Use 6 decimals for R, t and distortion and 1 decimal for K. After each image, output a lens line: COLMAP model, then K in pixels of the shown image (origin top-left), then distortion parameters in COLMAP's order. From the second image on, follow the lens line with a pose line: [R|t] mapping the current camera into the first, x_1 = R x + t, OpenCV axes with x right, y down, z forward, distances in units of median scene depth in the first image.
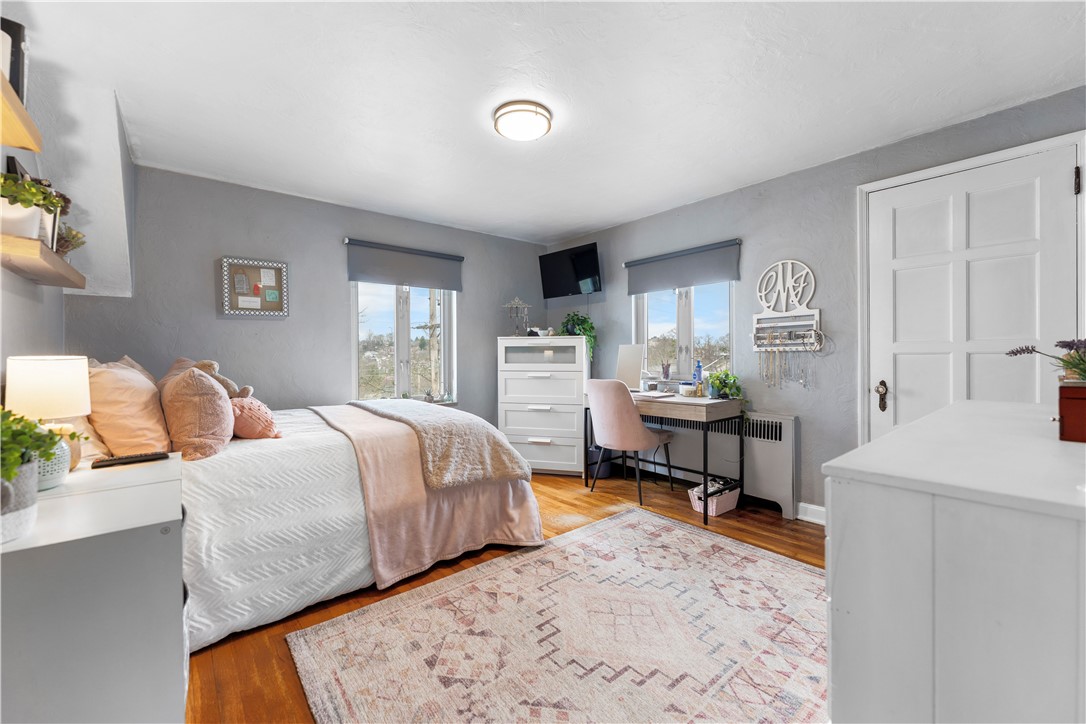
lens RADIAL K [[436.2, 0, 536.5], [0, 436.2, 357.1], [0, 0, 1]] dist [0.001311, 0.000096]
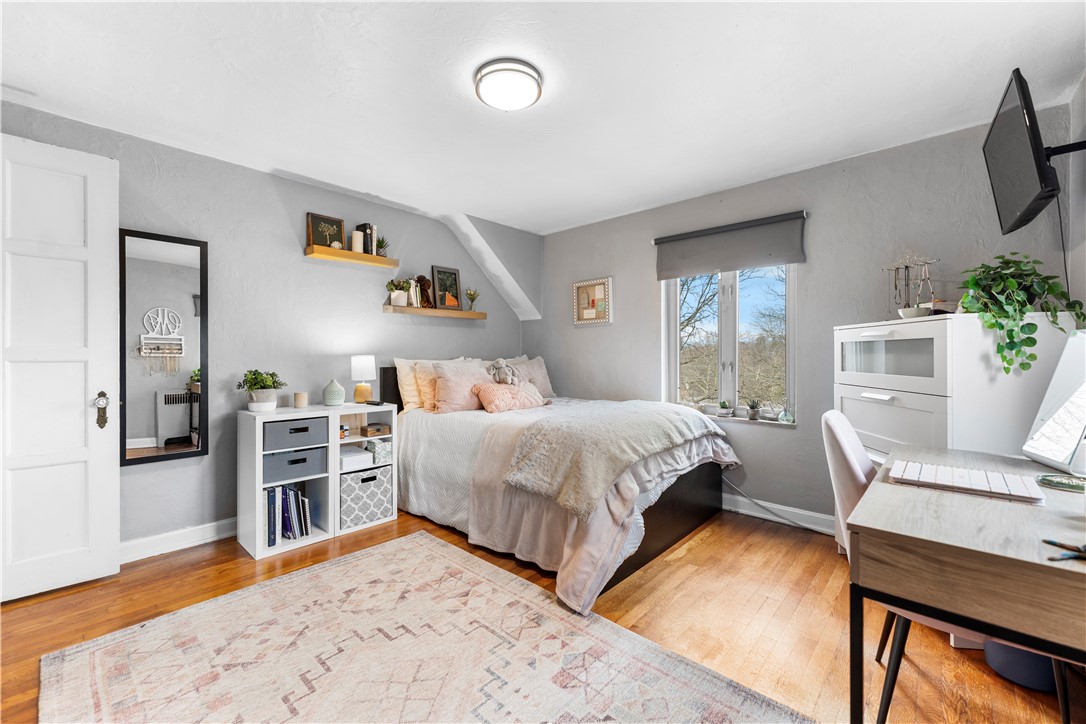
lens RADIAL K [[436.2, 0, 536.5], [0, 436.2, 357.1], [0, 0, 1]] dist [0.001311, 0.000096]
pose [[0.137264, 0.010952, -0.990474, 0.837452], [-0.006051, 0.999929, 0.010218, -0.013751], [0.990516, 0.004591, 0.137320, 0.938259]]
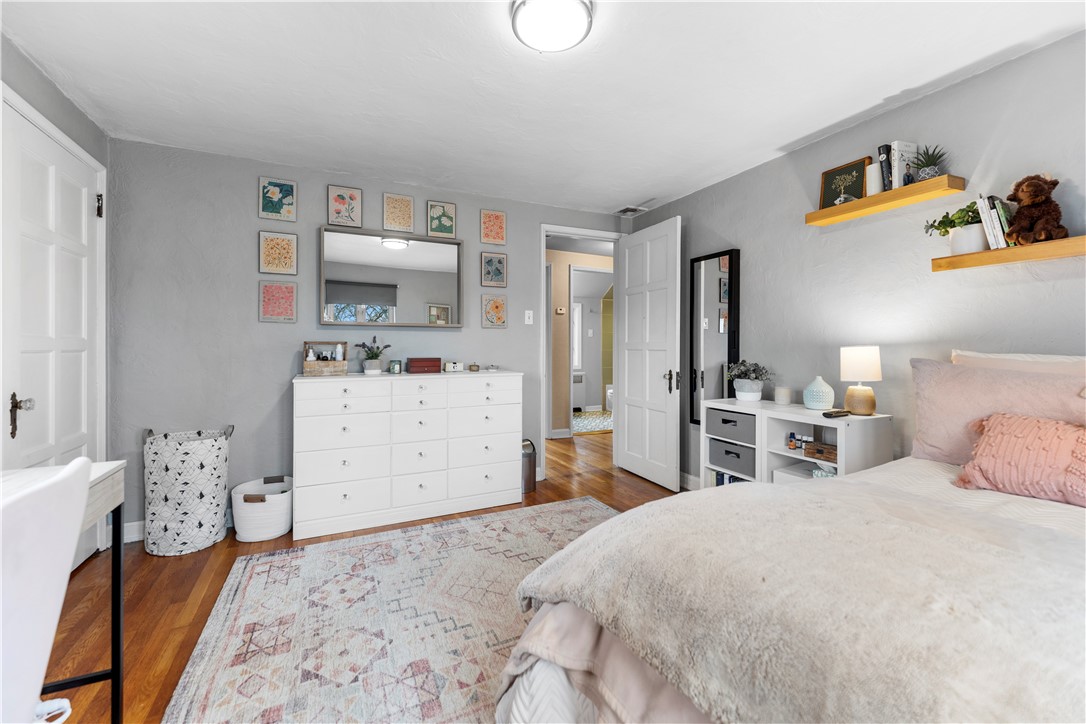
lens RADIAL K [[442.2, 0, 539.7], [0, 442.2, 346.5], [0, 0, 1]] dist [0.000006, 0.000034]
pose [[-0.973338, 0.010670, 0.229128, -0.174237], [0.011554, 0.999930, 0.002518, -0.010076], [-0.229085, 0.005098, -0.973393, 1.707266]]
